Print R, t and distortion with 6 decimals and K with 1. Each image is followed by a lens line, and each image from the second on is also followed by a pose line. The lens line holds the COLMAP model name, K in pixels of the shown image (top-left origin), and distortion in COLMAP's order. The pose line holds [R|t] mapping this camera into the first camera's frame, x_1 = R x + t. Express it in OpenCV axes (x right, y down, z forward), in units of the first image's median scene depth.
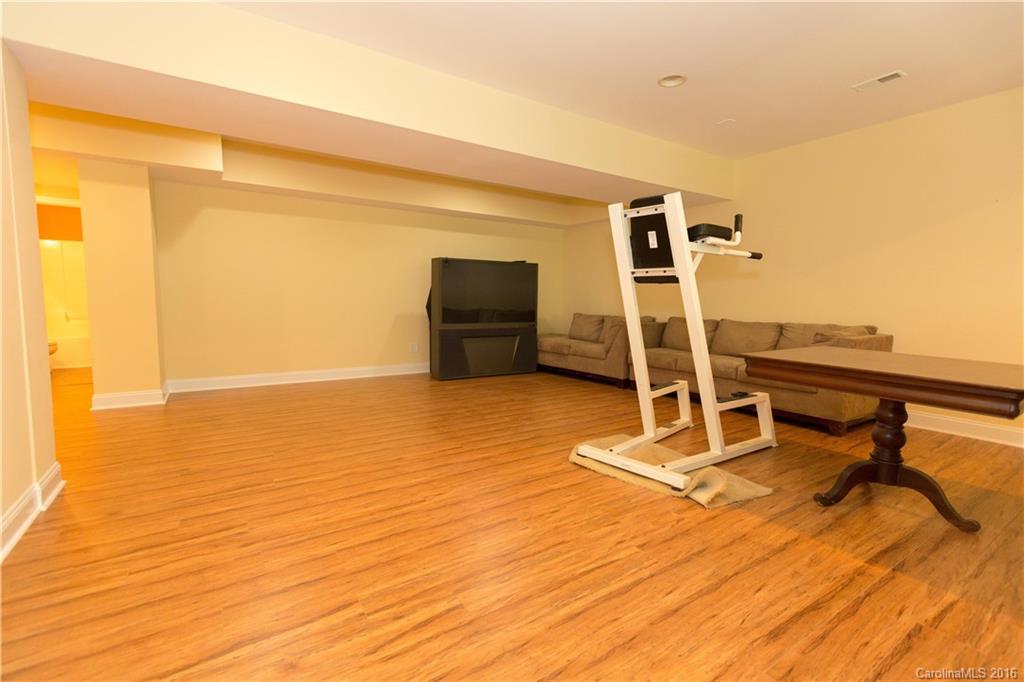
lens RADIAL K [[453.8, 0, 511.4], [0, 453.8, 339.7], [0, 0, 1]] dist [0.008207, -0.000572]
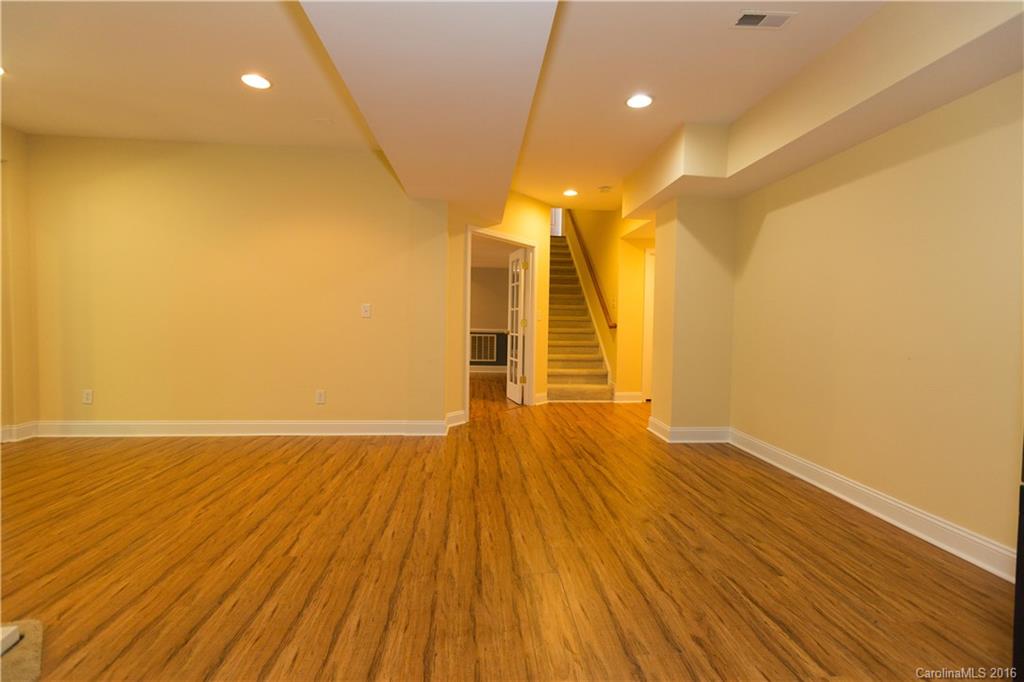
lens RADIAL K [[453.8, 0, 512.0], [0, 453.8, 337.1], [0, 0, 1]] dist [0.008207, -0.000572]
pose [[-0.482014, 0.018443, -0.875970, 0.370472], [-0.094067, 0.992910, 0.072667, -0.190271], [0.871099, 0.117427, -0.476861, 1.918386]]
